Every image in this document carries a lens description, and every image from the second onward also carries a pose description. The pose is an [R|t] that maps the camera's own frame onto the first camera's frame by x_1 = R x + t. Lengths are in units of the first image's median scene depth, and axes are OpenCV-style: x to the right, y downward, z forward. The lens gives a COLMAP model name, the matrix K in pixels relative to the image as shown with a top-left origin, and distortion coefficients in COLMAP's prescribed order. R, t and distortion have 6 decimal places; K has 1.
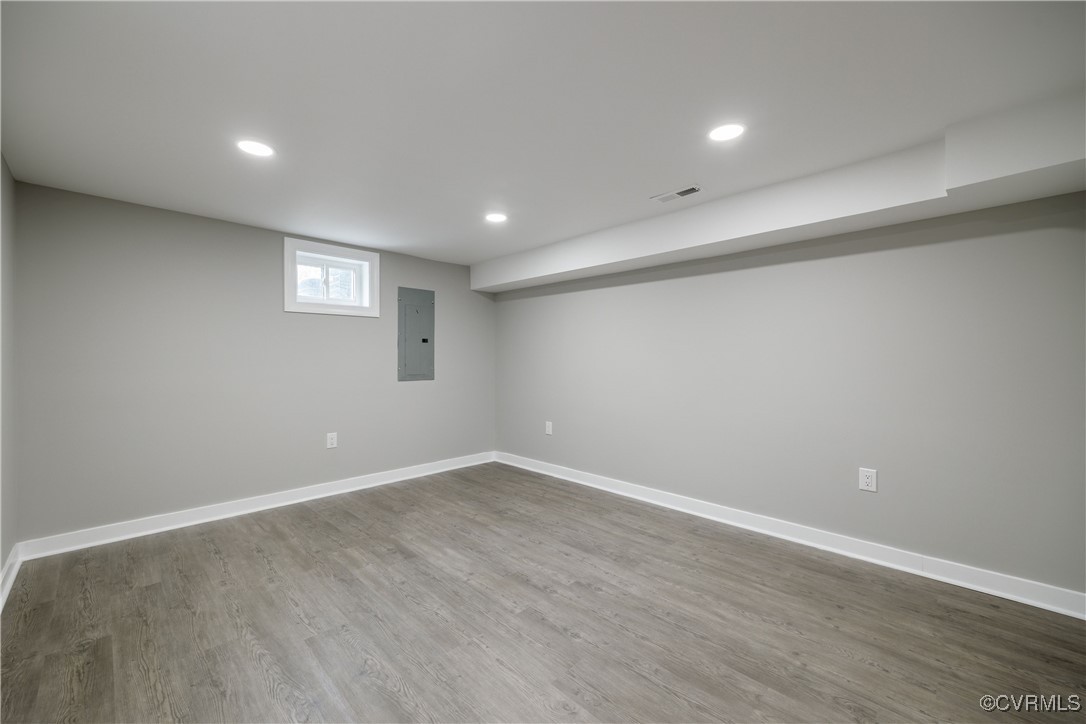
lens RADIAL K [[437.6, 0, 550.5], [0, 437.6, 359.1], [0, 0, 1]] dist [-0.001135, -0.000107]
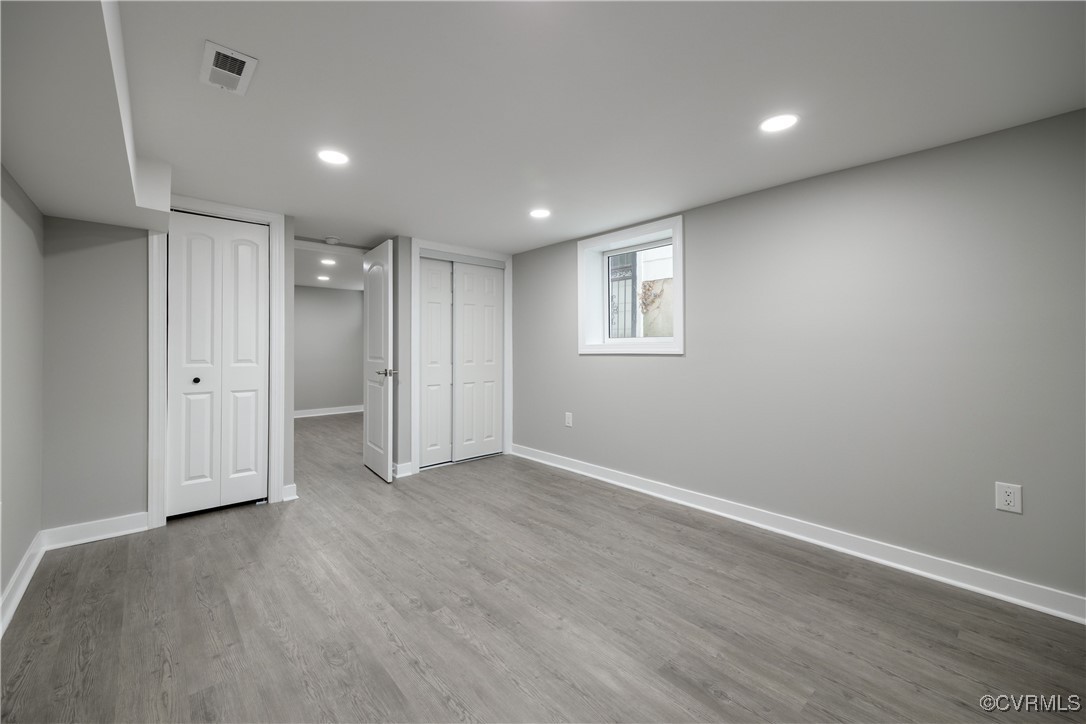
lens RADIAL K [[437.6, 0, 550.5], [0, 437.6, 359.1], [0, 0, 1]] dist [-0.001135, -0.000107]
pose [[-0.999239, -0.006660, 0.038443, -0.200281], [-0.005591, 0.999597, 0.027848, -0.003570], [-0.038613, 0.027612, -0.998873, 1.833753]]
